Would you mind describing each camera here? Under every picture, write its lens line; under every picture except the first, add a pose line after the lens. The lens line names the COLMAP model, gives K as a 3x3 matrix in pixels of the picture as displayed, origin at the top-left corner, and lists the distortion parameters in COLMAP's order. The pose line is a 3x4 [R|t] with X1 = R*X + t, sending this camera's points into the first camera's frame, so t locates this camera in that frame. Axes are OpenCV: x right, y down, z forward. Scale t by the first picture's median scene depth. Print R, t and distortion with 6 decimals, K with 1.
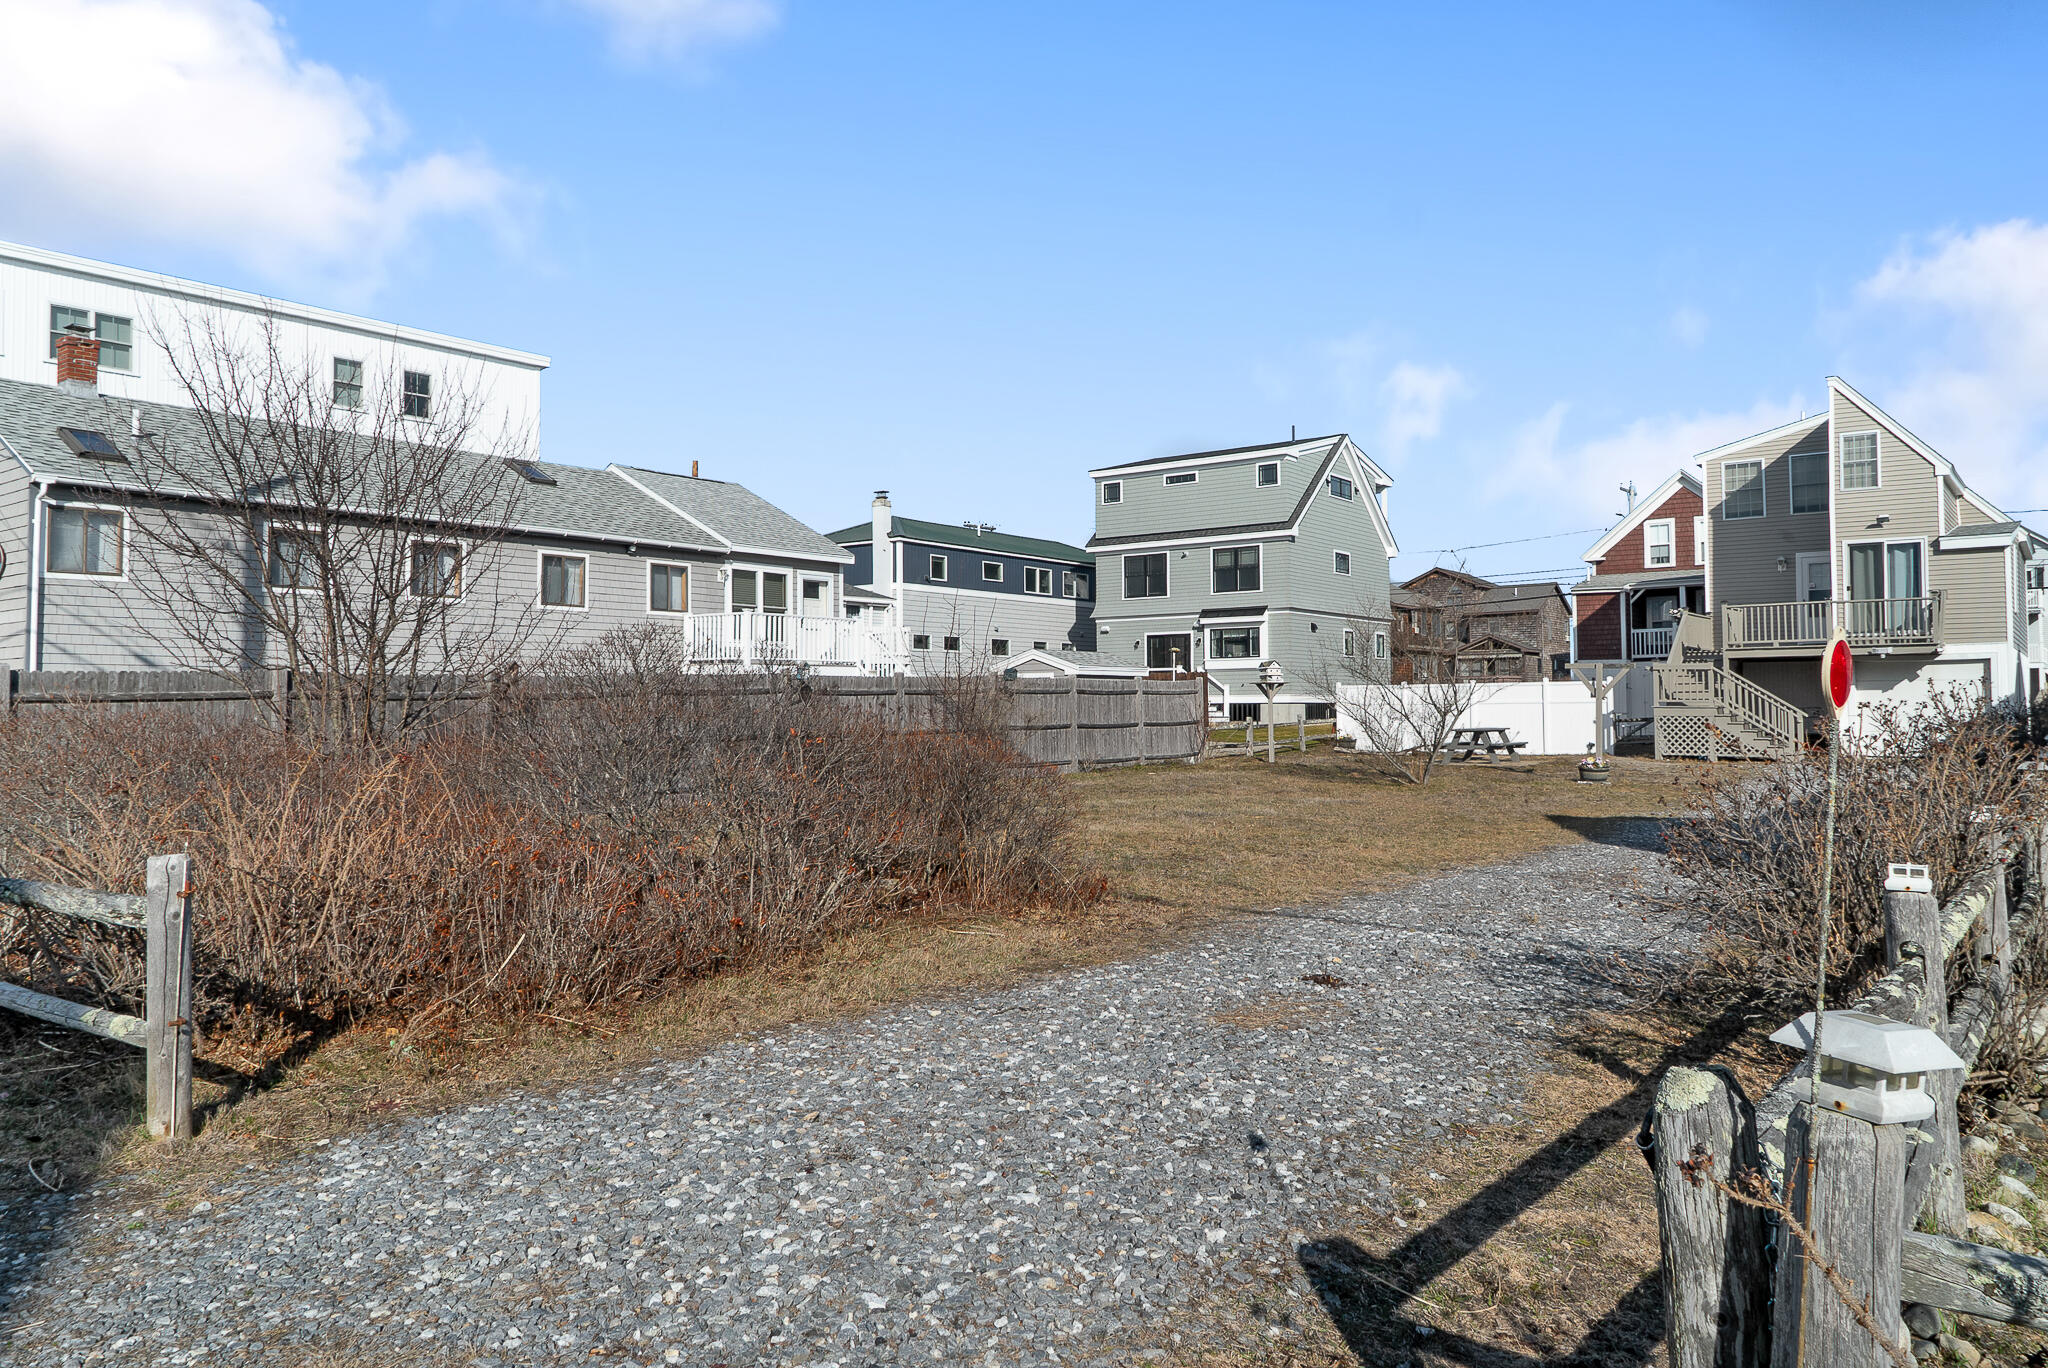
lens RADIAL K [[1391.4, 0, 1026.4], [0, 1391.4, 660.9], [0, 0, 1]] dist [-0.006976, 0.000724]
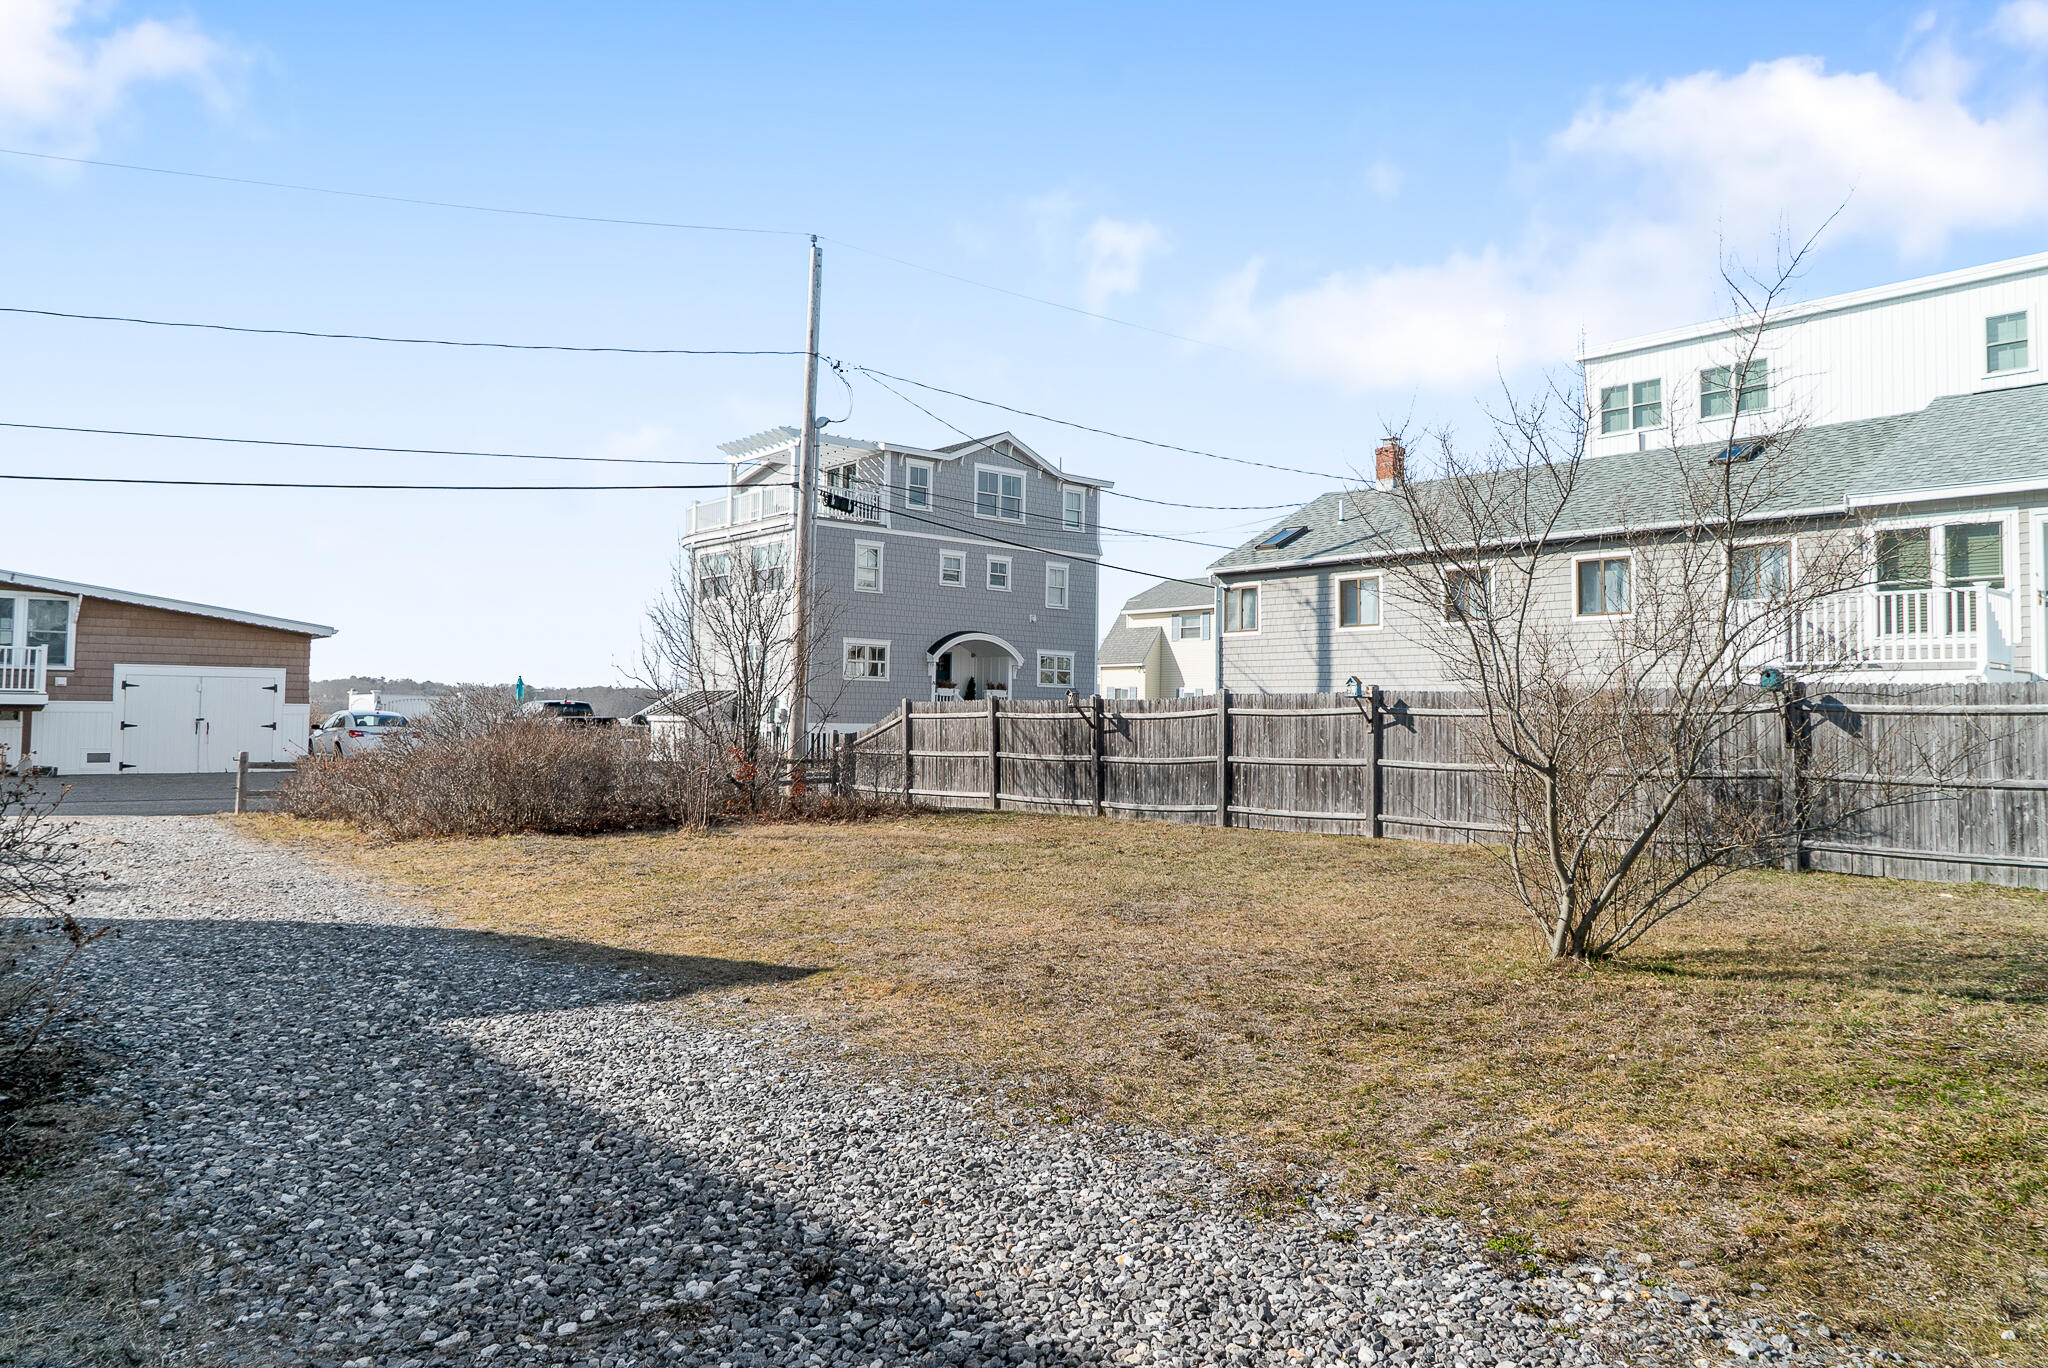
lens RADIAL K [[1391.4, 0, 1026.4], [0, 1391.4, 660.9], [0, 0, 1]] dist [-0.006976, 0.000724]
pose [[-0.215078, -0.037993, -0.975858, 0.498175], [0.020365, 0.998851, -0.043377, 0.016553], [0.976385, -0.029203, -0.214057, 0.692525]]
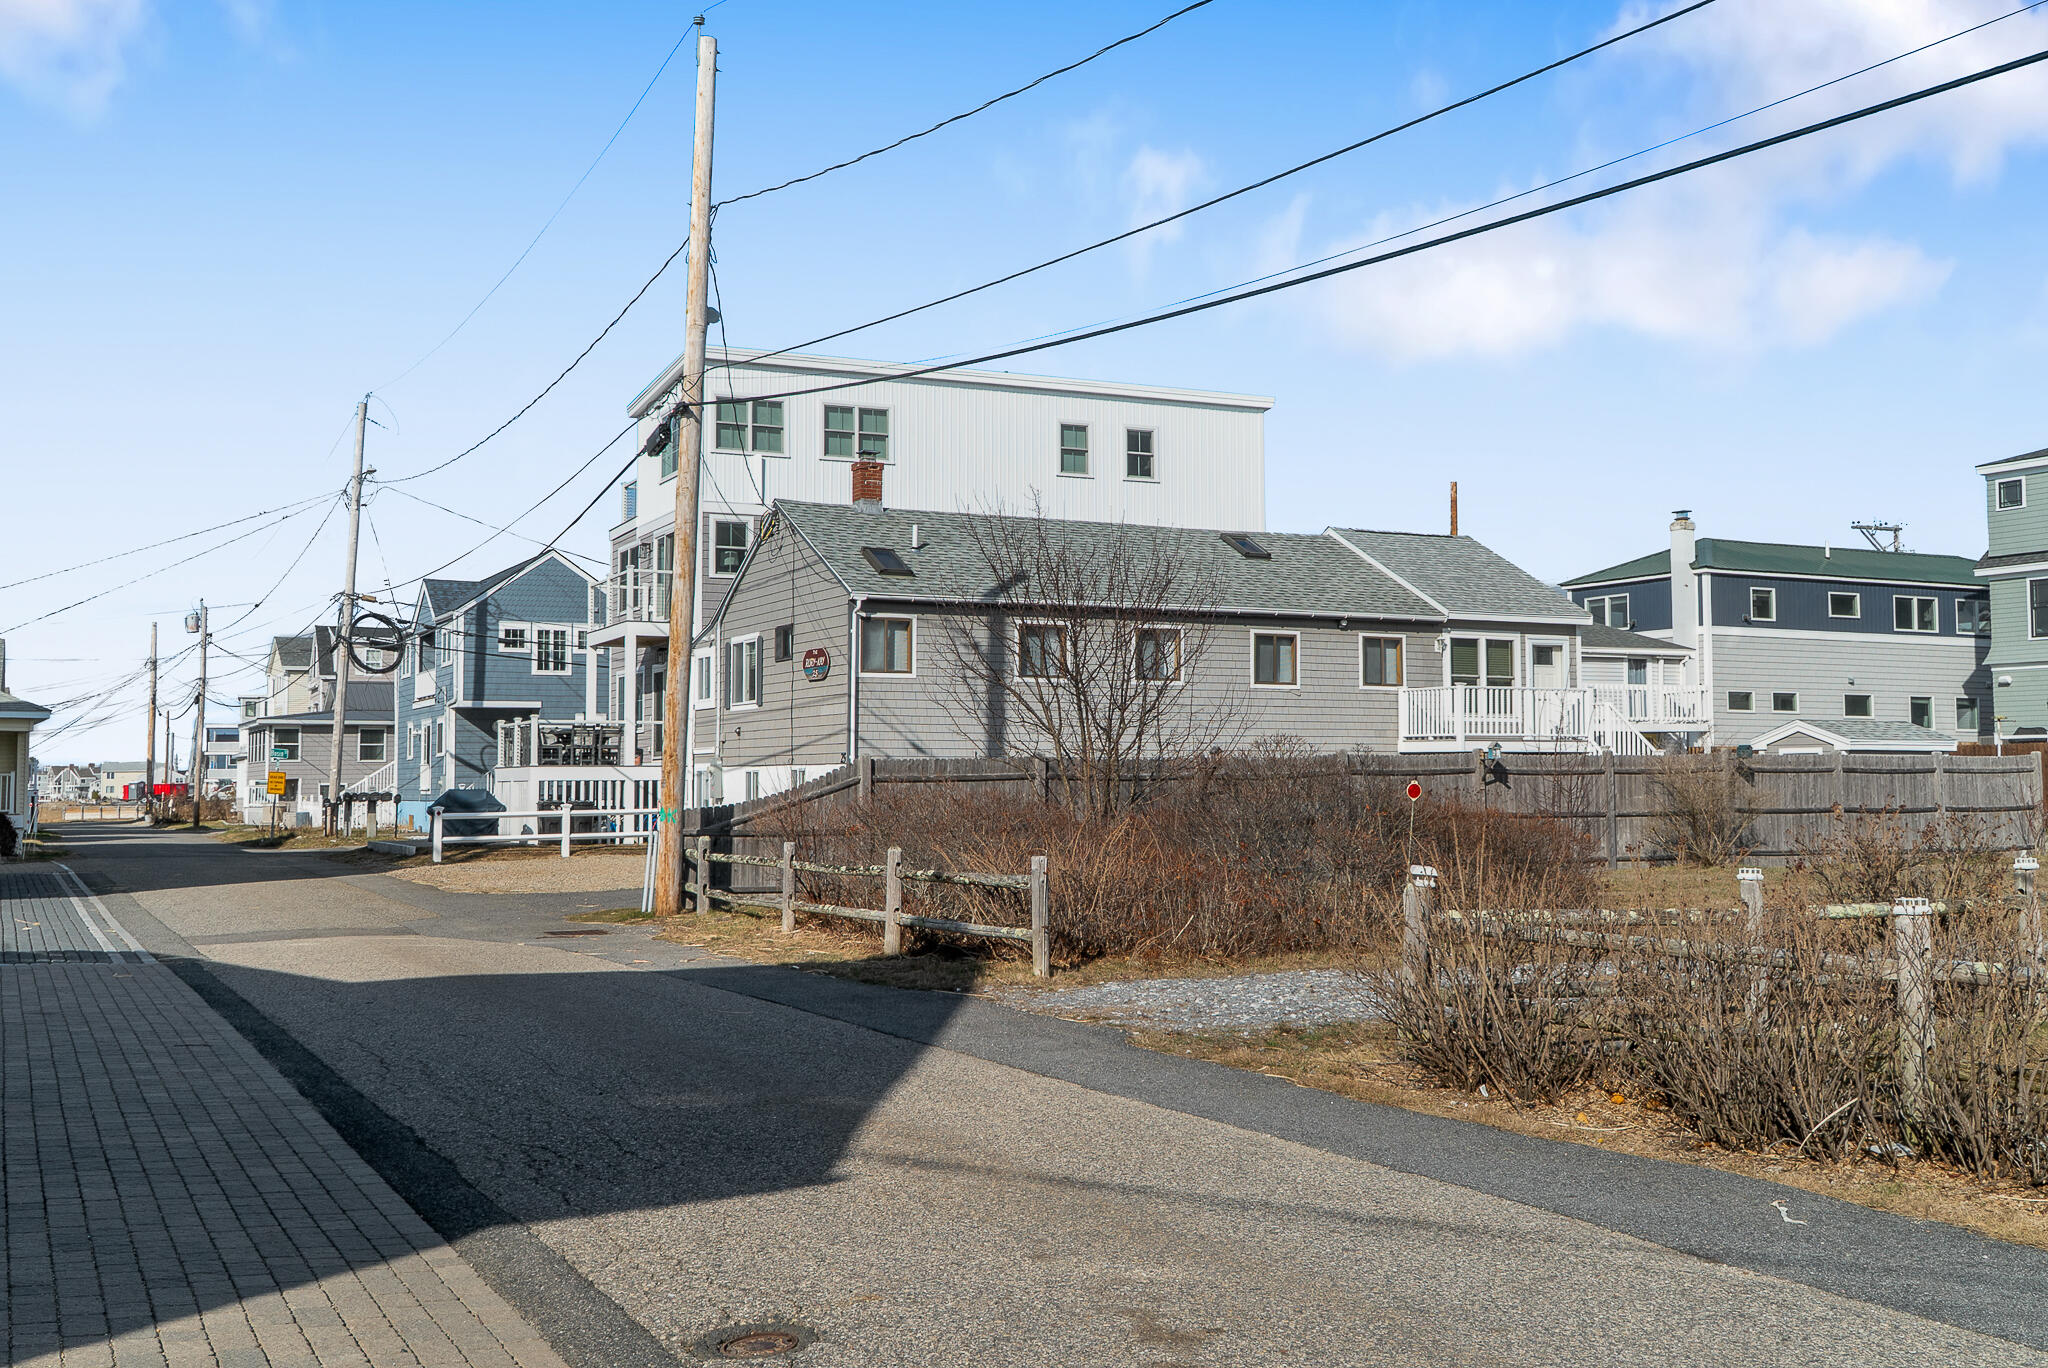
lens RADIAL K [[2015.9, 0, 1024.0], [0, 2015.9, 684.0], [0, 0, 1]] dist [-0.010684, -0.003789]
pose [[0.889838, -0.016490, -0.455979, 0.141001], [0.009992, 0.999811, -0.016657, -0.014374], [0.456168, 0.010265, 0.889835, -0.315335]]
